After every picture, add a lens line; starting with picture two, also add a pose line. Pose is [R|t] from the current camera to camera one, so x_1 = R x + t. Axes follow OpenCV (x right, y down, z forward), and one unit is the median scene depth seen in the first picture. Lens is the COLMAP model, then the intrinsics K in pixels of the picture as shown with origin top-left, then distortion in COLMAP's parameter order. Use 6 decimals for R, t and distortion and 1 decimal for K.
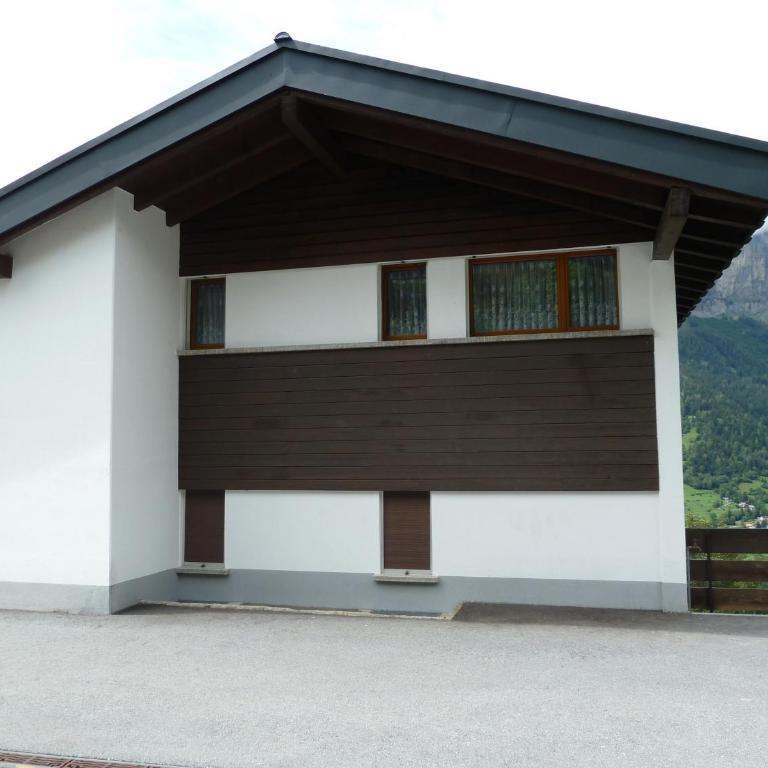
lens RADIAL K [[756.9, 0, 371.8], [0, 756.9, 384.6], [0, 0, 1]] dist [-0.030762, -0.000307]
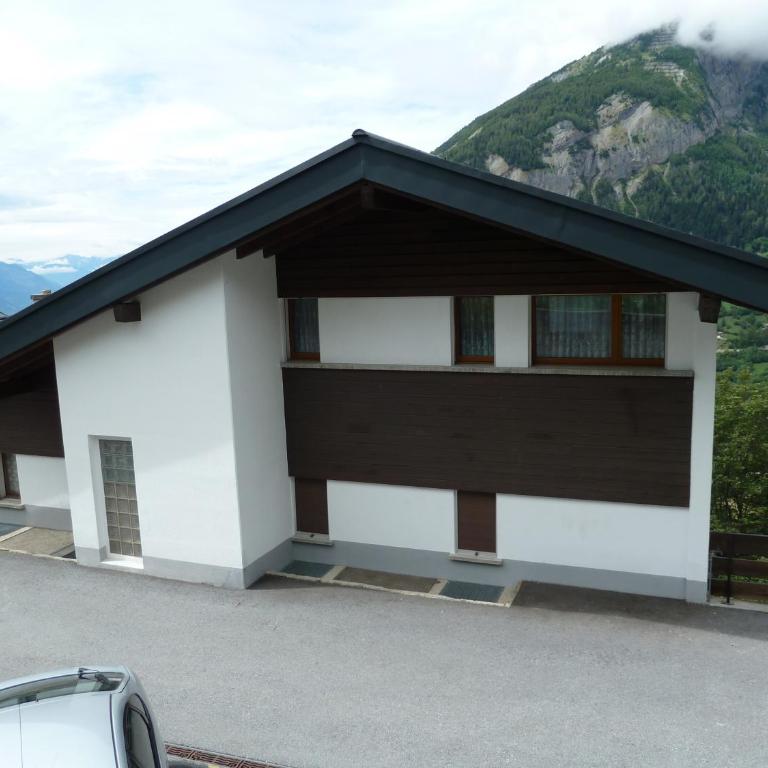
lens RADIAL K [[756.9, 0, 371.8], [0, 756.9, 384.6], [0, 0, 1]] dist [-0.030762, -0.000307]
pose [[0.993003, -0.008341, -0.117790, 0.024273], [0.036441, 0.970461, 0.238490, -0.320351], [0.112322, -0.241114, 0.963975, -0.138779]]
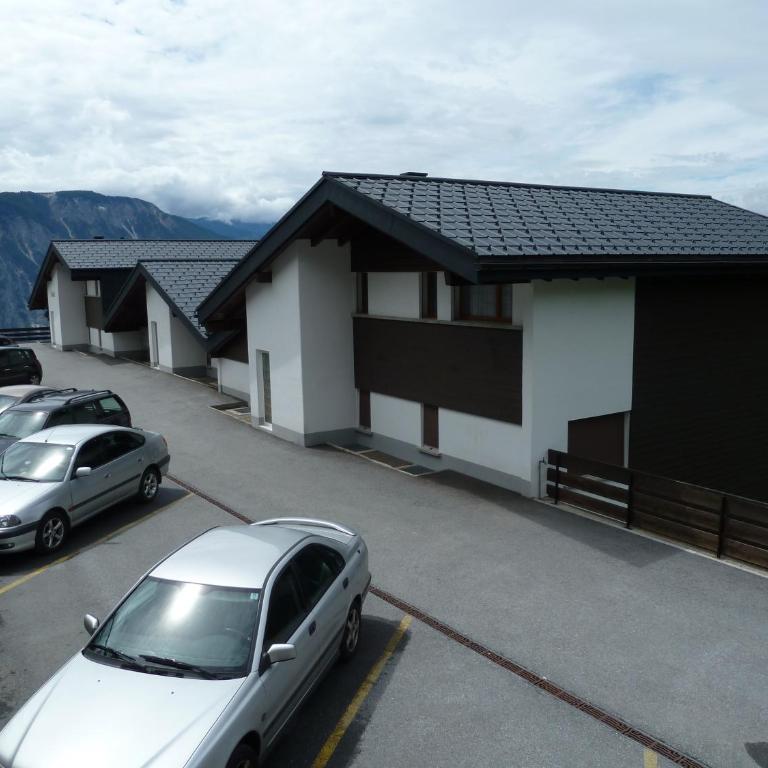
lens RADIAL K [[756.9, 0, 371.8], [0, 756.9, 384.6], [0, 0, 1]] dist [-0.030762, -0.000307]
pose [[0.738598, 0.093181, -0.667675, 1.139949], [0.070534, 0.974284, 0.213998, -0.297673], [0.670446, -0.205152, 0.713032, -0.351761]]
